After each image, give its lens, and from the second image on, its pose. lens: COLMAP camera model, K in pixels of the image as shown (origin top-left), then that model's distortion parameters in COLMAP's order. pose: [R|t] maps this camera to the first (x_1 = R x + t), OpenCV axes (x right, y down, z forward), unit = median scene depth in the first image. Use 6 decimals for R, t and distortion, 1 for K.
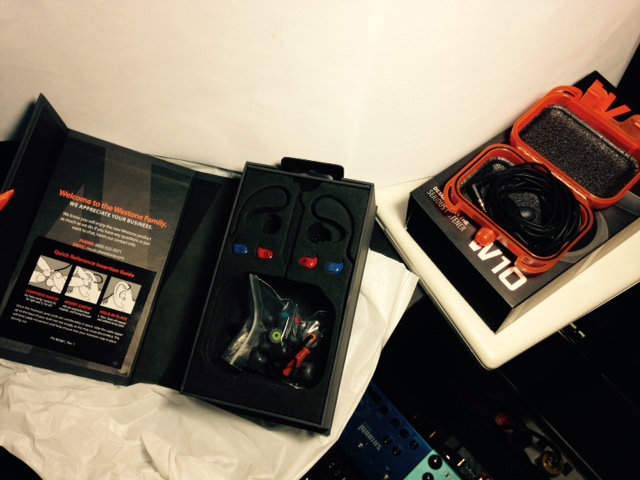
lens RADIAL K [[691.3, 0, 320.0], [0, 691.3, 240.0], [0, 0, 1]] dist [0.280133, -0.334971]
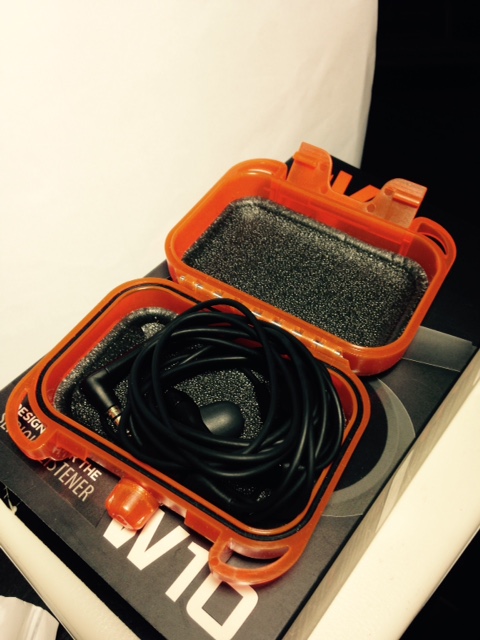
lens RADIAL K [[691.3, 0, 240.0], [0, 691.3, 320.0], [0, 0, 1]] dist [0.280133, -0.334971]
pose [[0.962318, -0.204195, 0.179581, 0.238816], [0.237202, 0.953259, -0.187171, -0.013982], [-0.132967, 0.222714, 0.965773, 0.589225]]
